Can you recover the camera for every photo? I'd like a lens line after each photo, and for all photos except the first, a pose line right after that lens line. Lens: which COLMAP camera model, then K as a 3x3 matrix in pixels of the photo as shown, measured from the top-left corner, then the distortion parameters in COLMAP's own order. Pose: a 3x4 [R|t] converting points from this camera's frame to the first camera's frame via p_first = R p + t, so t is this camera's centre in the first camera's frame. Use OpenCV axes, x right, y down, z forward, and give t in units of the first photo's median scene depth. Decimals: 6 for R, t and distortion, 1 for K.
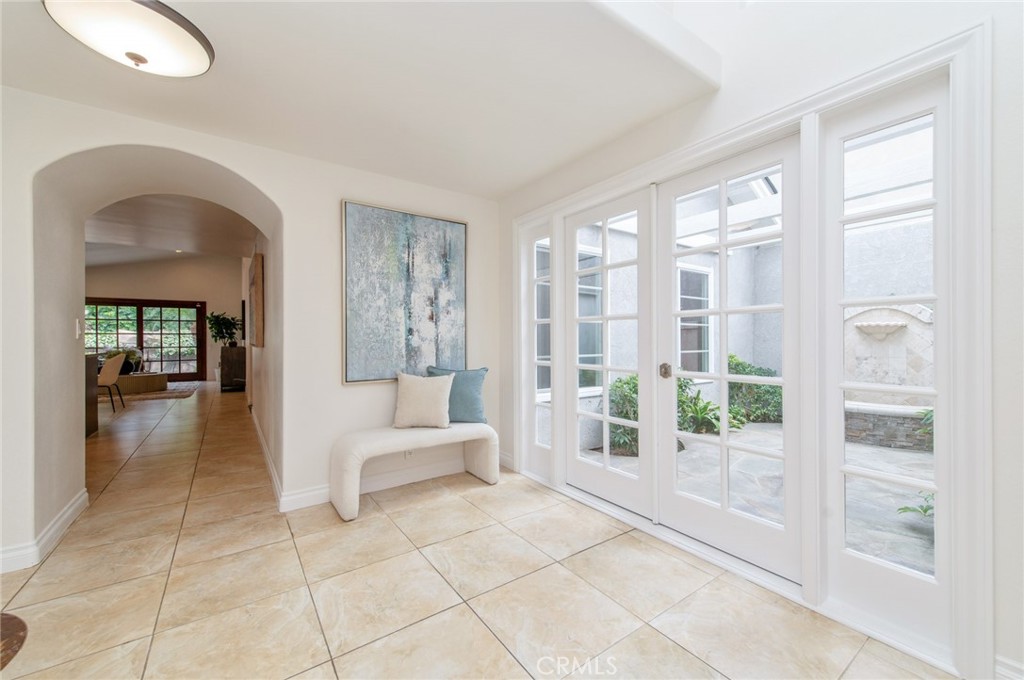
lens RADIAL K [[399.7, 0, 514.5], [0, 399.7, 339.2], [0, 0, 1]] dist [0.015122, -0.004143]
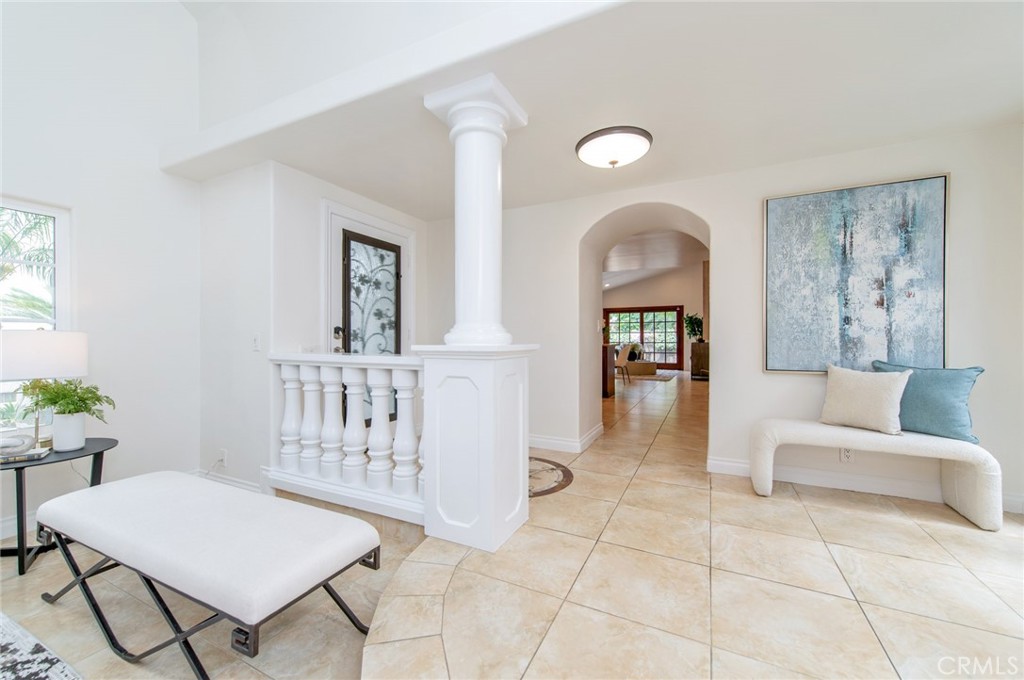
lens RADIAL K [[399.7, 0, 510.9], [0, 399.7, 340.2], [0, 0, 1]] dist [0.015122, -0.004143]
pose [[0.471816, 0.005850, -0.881678, 0.176887], [-0.002646, 0.999983, 0.005219, 0.021813], [0.881693, -0.000130, 0.471823, -0.087289]]
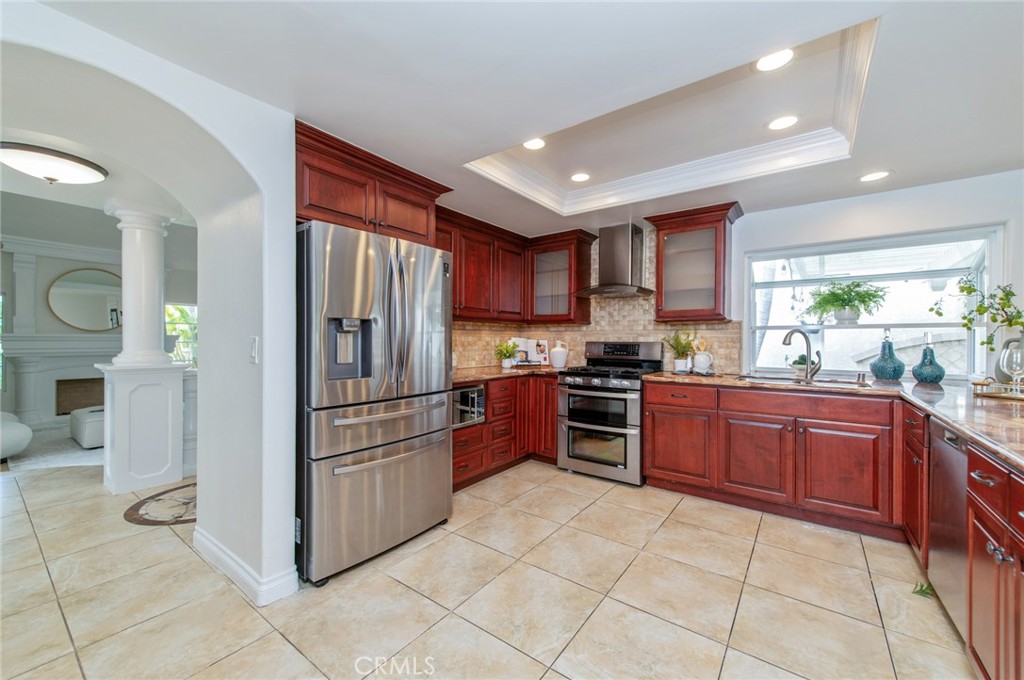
lens RADIAL K [[399.7, 0, 515.2], [0, 399.7, 341.3], [0, 0, 1]] dist [0.015122, -0.004143]
pose [[-0.950795, -0.003269, -0.309803, -1.109601], [-0.004775, 0.999980, 0.004101, -0.036313], [0.309783, 0.005379, -0.950792, 1.572988]]
